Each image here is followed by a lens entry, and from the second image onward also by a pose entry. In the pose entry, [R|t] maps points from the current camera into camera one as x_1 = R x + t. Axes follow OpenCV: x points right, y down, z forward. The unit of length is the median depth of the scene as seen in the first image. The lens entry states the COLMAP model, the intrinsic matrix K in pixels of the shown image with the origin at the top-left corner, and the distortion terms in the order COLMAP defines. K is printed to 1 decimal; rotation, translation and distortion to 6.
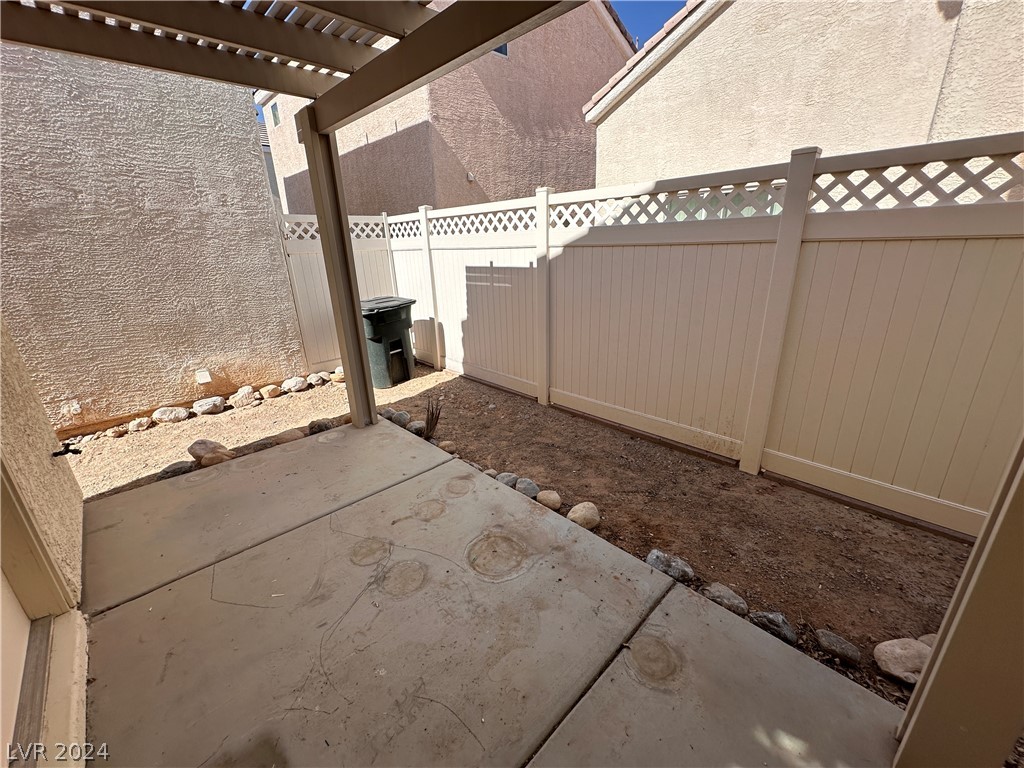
lens RADIAL K [[411.9, 0, 511.8], [0, 411.9, 383.3], [0, 0, 1]] dist [-0.003949, 0.001066]
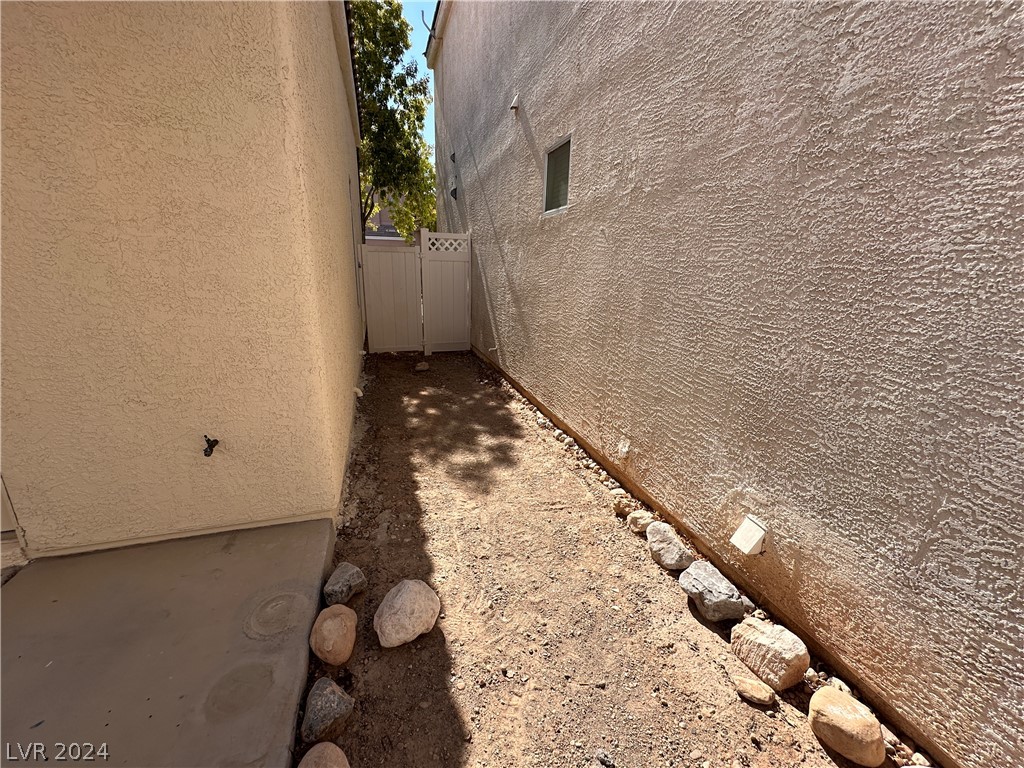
lens RADIAL K [[411.9, 0, 510.7], [0, 411.9, 383.9], [0, 0, 1]] dist [-0.003949, 0.001066]
pose [[-0.452657, 0.267222, -0.850702, -0.374538], [-0.299631, 0.852980, 0.427371, -0.268950], [0.839835, 0.448349, -0.306039, 0.947890]]
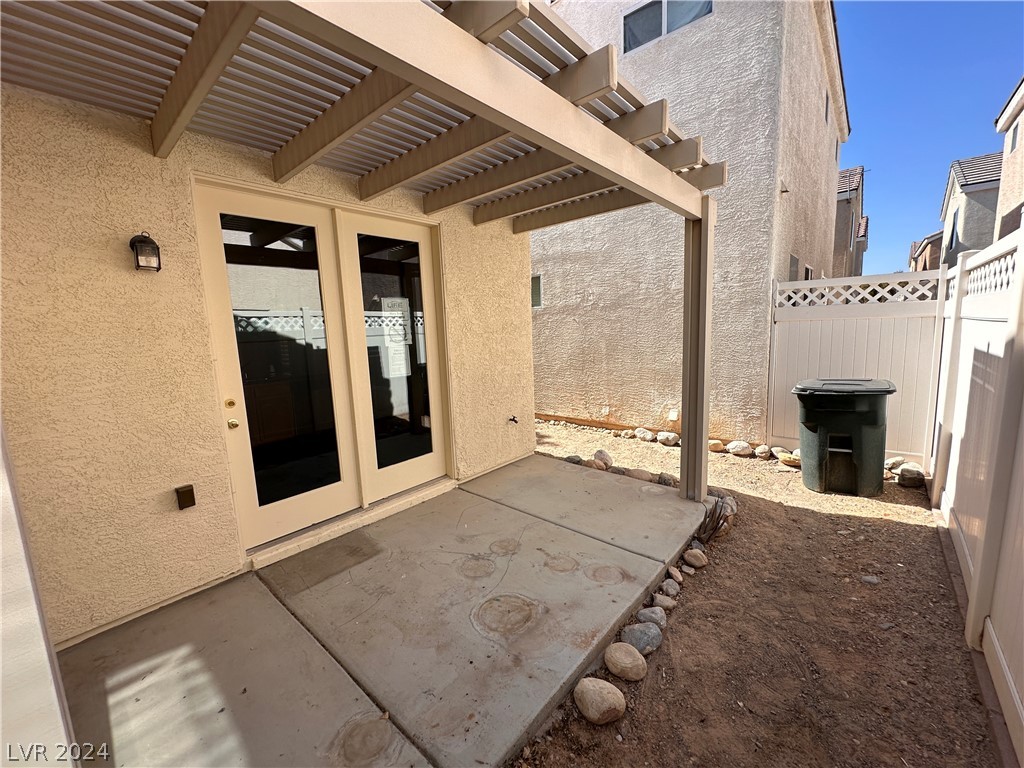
lens RADIAL K [[411.9, 0, 512.7], [0, 411.9, 384.1], [0, 0, 1]] dist [-0.003949, 0.001066]
pose [[0.082911, 0.167797, -0.982329, 0.471377], [-0.289982, 0.947131, 0.137309, -0.150434], [0.953434, 0.273473, 0.127185, 0.382334]]
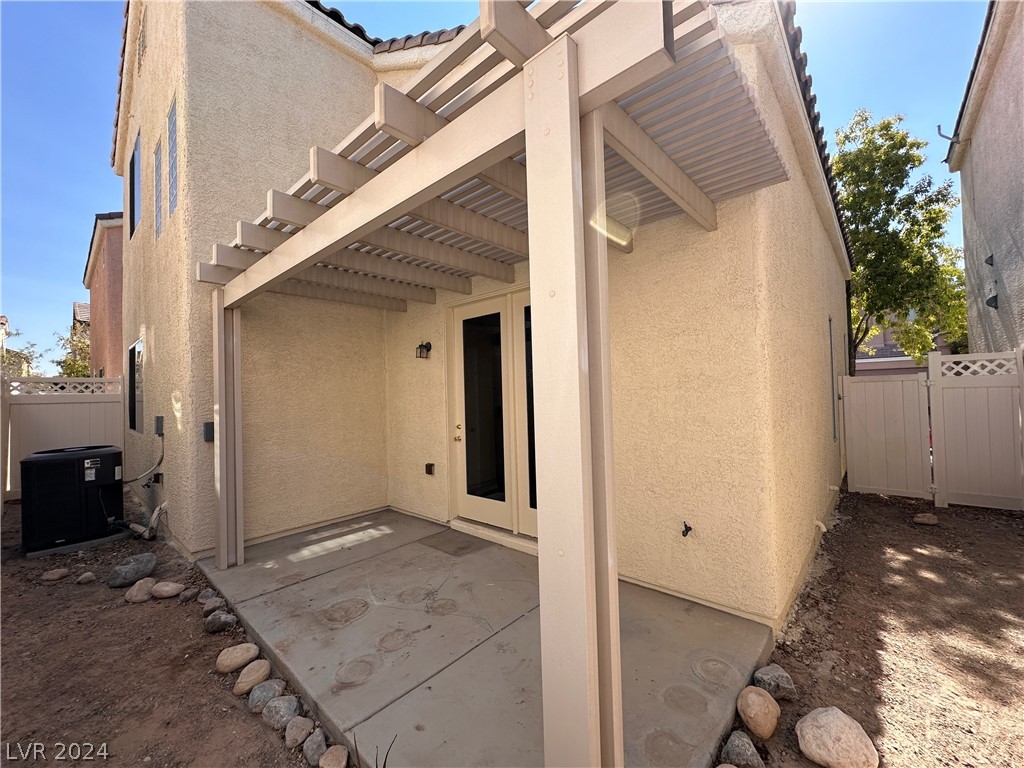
lens RADIAL K [[411.9, 0, 513.2], [0, 411.9, 382.4], [0, 0, 1]] dist [-0.003949, 0.001066]
pose [[-0.996279, 0.055344, -0.066073, -0.280032], [0.033019, 0.953197, 0.300541, -0.355569], [0.079614, 0.297241, -0.951478, 1.104658]]
